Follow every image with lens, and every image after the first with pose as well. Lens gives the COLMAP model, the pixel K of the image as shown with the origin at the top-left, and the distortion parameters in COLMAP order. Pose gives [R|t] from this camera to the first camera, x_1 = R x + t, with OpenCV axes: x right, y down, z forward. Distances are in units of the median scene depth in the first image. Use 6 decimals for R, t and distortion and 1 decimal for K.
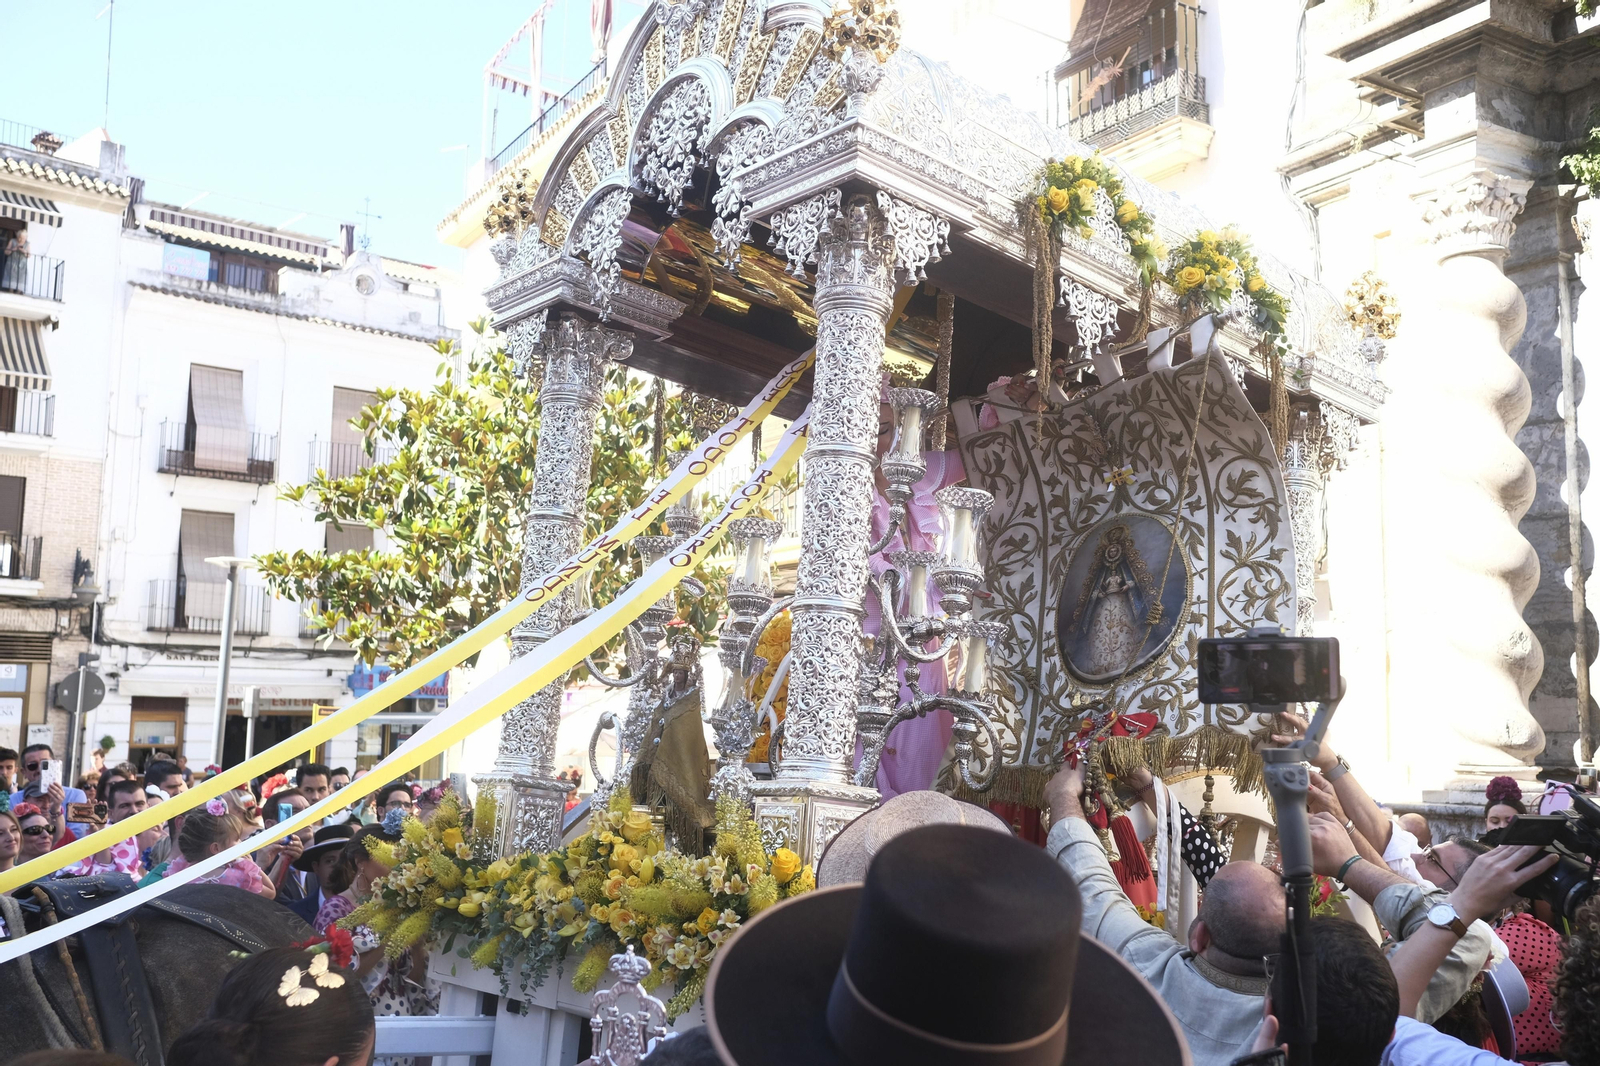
lens RADIAL K [[1628.0, 0, 805.1], [0, 1628.0, 546.2], [0, 0, 1]] dist [-0.096898, 0.329297]
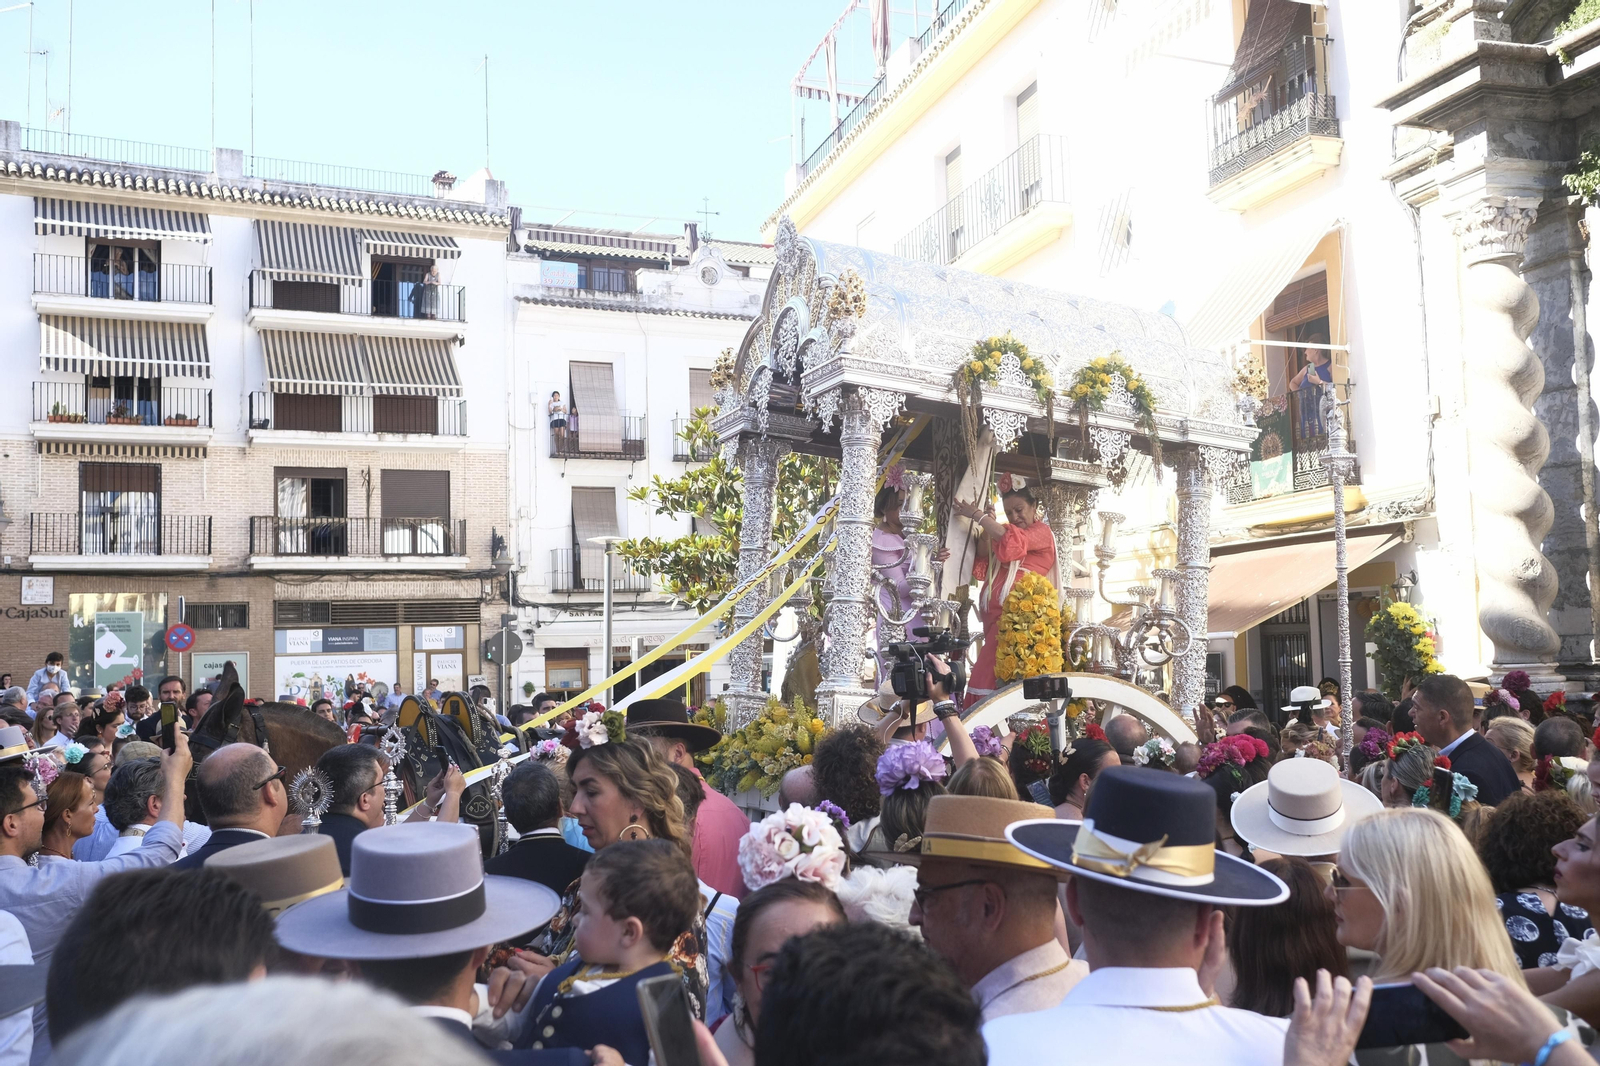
lens RADIAL K [[1572.7, 0, 749.9], [0, 1572.7, 546.9], [0, 0, 1]] dist [-0.002000, 0.295176]
pose [[0.963891, -0.062055, -0.258966, 0.165508], [0.072913, 0.996808, 0.032529, -0.041065], [0.256120, -0.050236, 0.965339, -0.367939]]
